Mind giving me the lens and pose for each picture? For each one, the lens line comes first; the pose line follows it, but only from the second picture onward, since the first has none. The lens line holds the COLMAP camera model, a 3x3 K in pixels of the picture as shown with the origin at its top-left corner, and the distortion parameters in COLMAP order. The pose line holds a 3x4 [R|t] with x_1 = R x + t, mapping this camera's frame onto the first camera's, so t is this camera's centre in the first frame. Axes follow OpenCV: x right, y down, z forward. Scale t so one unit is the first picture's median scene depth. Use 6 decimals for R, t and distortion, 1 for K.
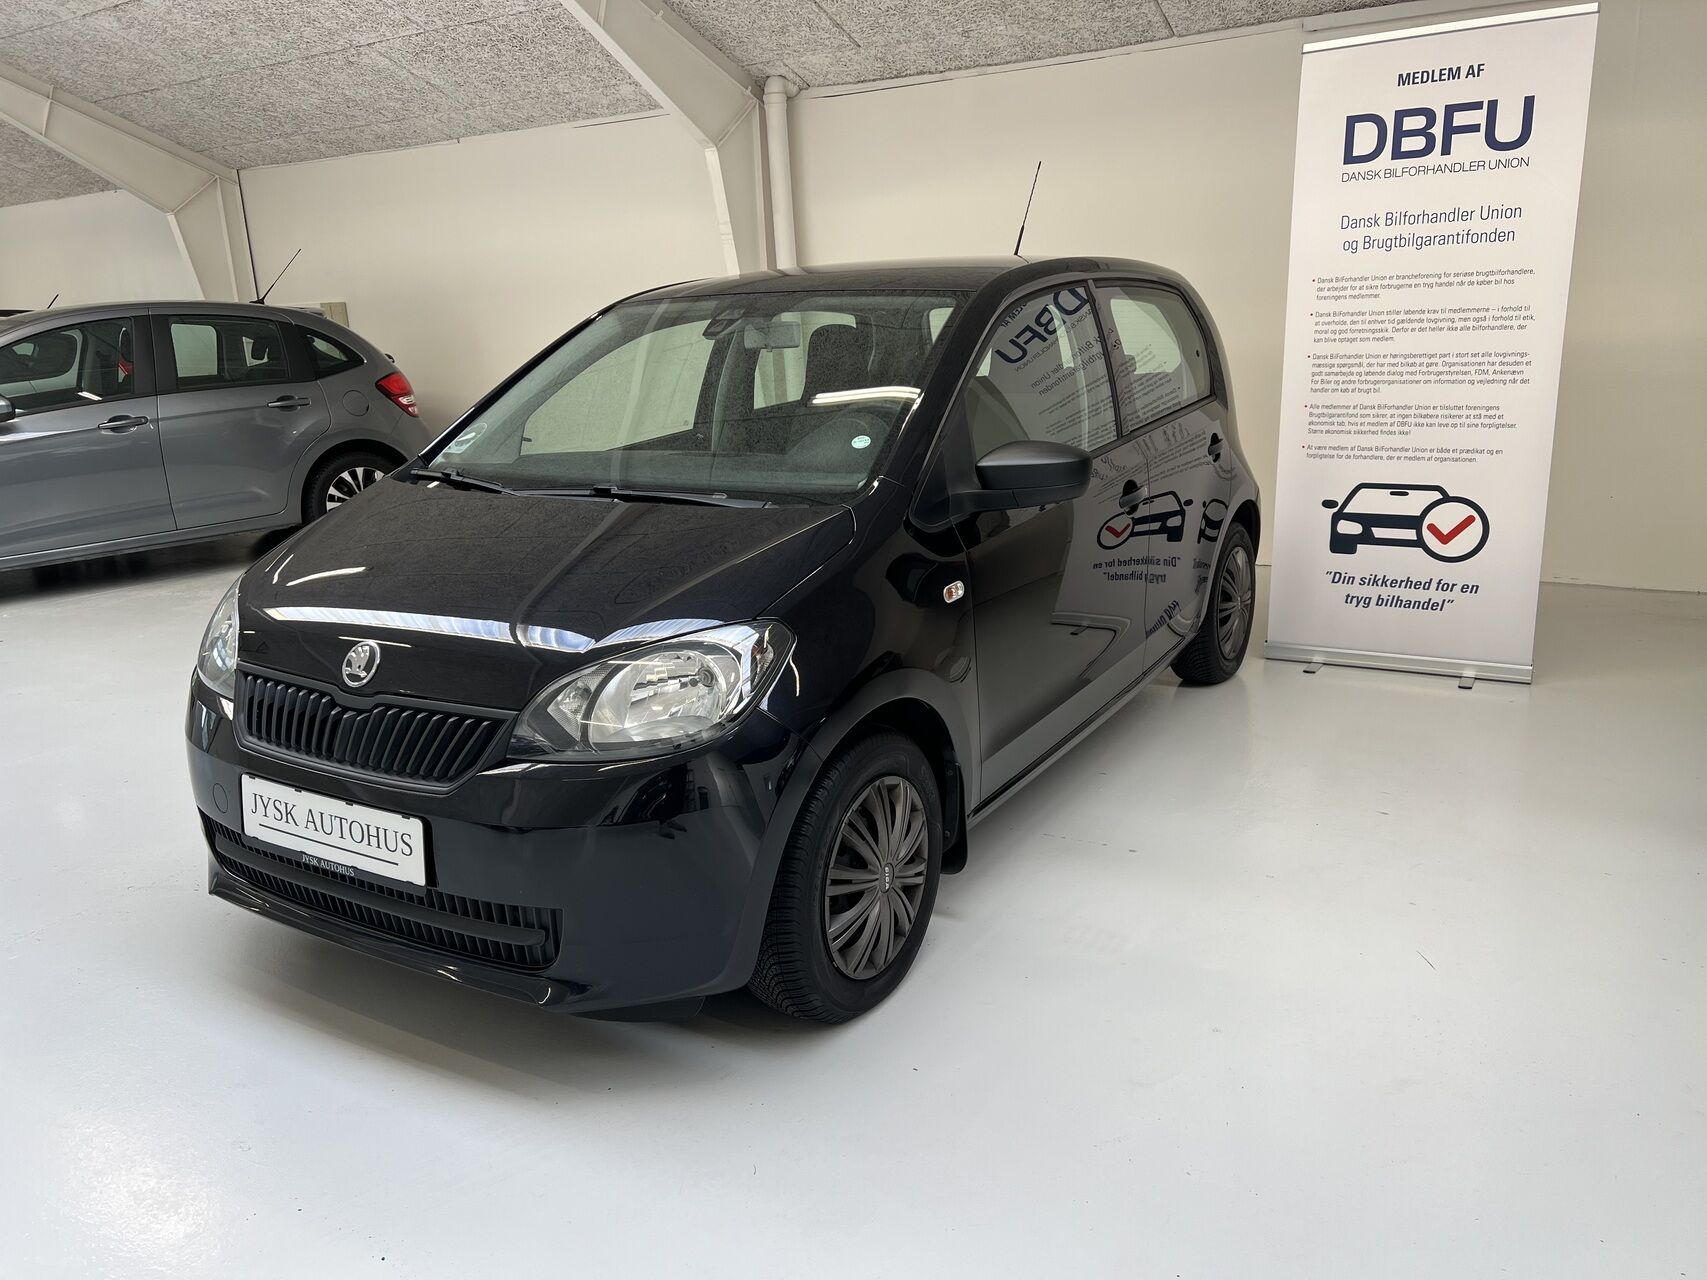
lens RADIAL K [[1290.7, 0, 862.2], [0, 1290.7, 652.3], [0, 0, 1]] dist [0.064093, -0.083137]
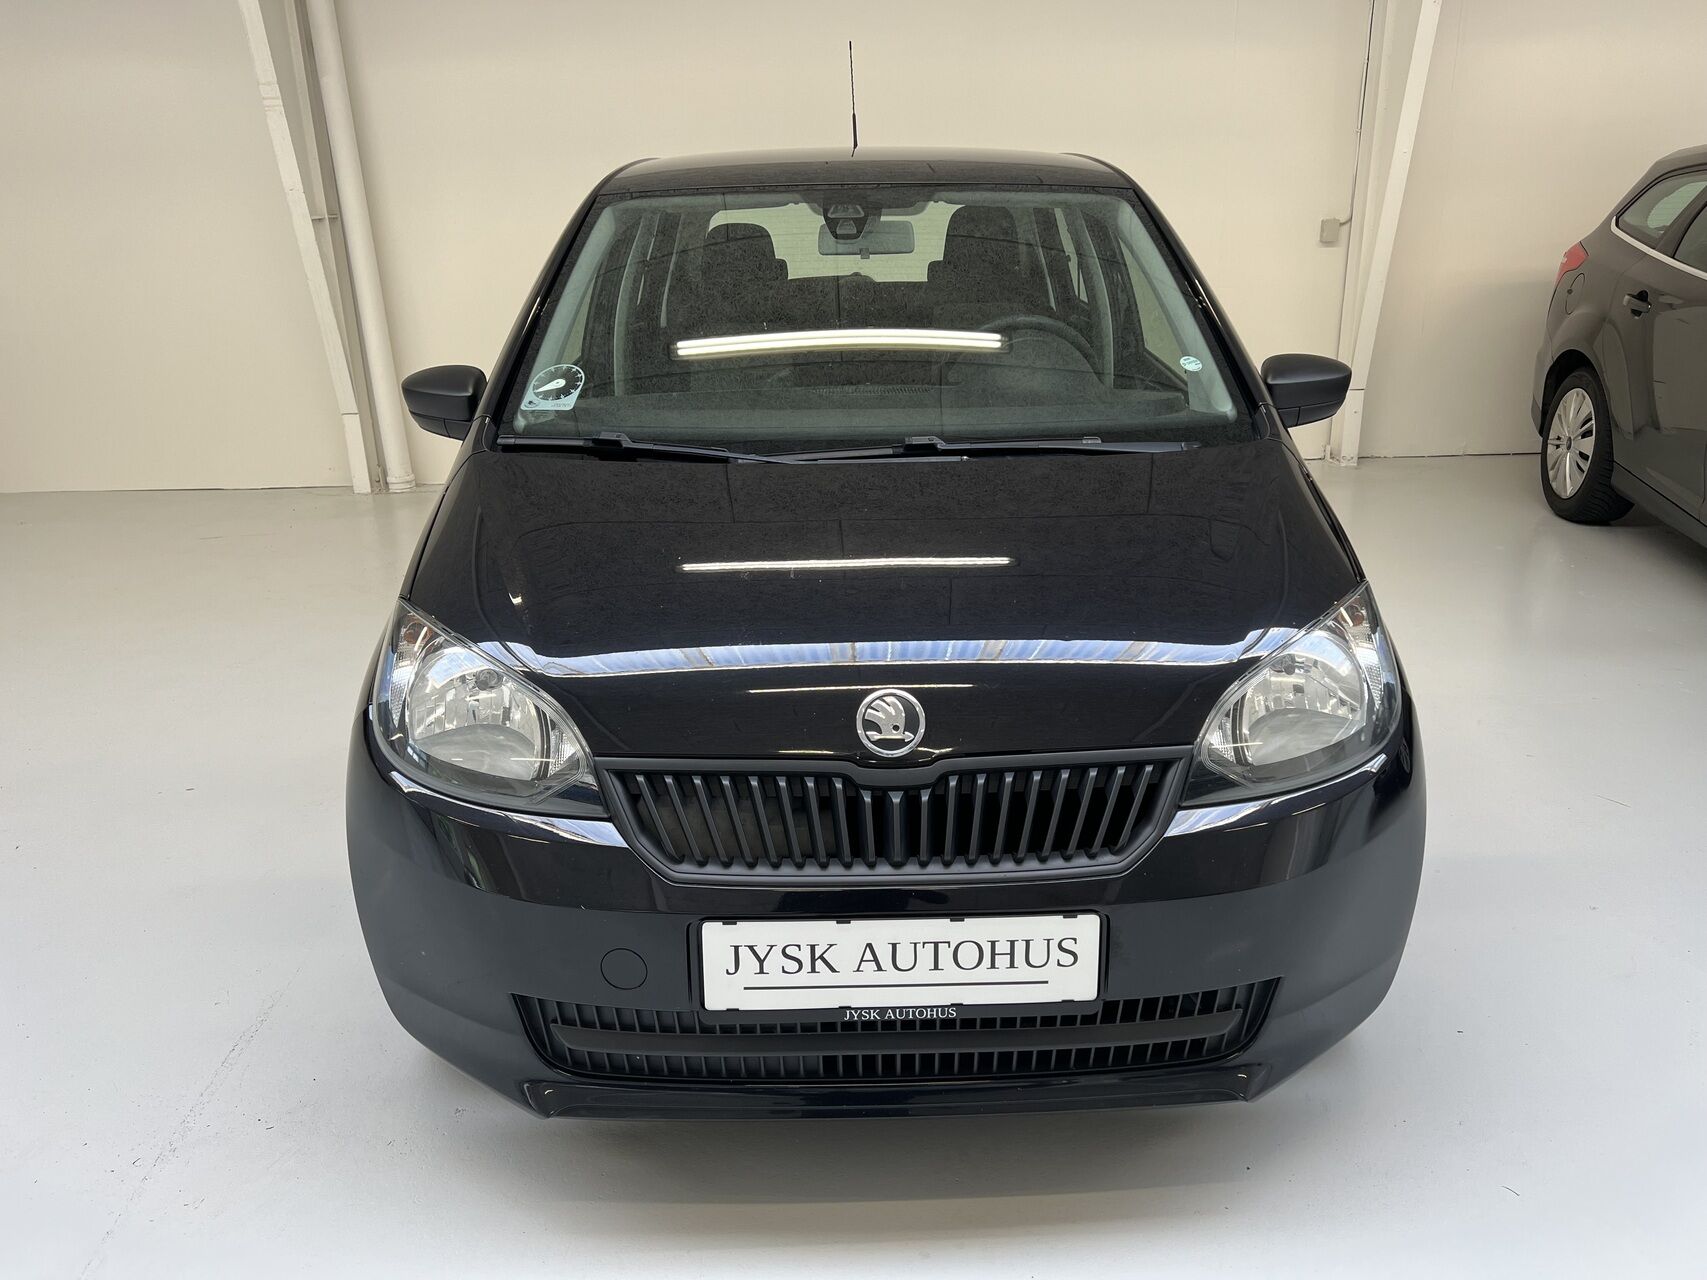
lens RADIAL K [[1290.7, 0, 983.7], [0, 1290.7, 694.8], [0, 0, 1]] dist [0.064093, -0.083137]
pose [[0.840573, -0.175356, 0.512530, -0.697494], [0.127821, 0.983644, 0.126910, -0.087156], [-0.526401, -0.041166, 0.849239, 0.392743]]
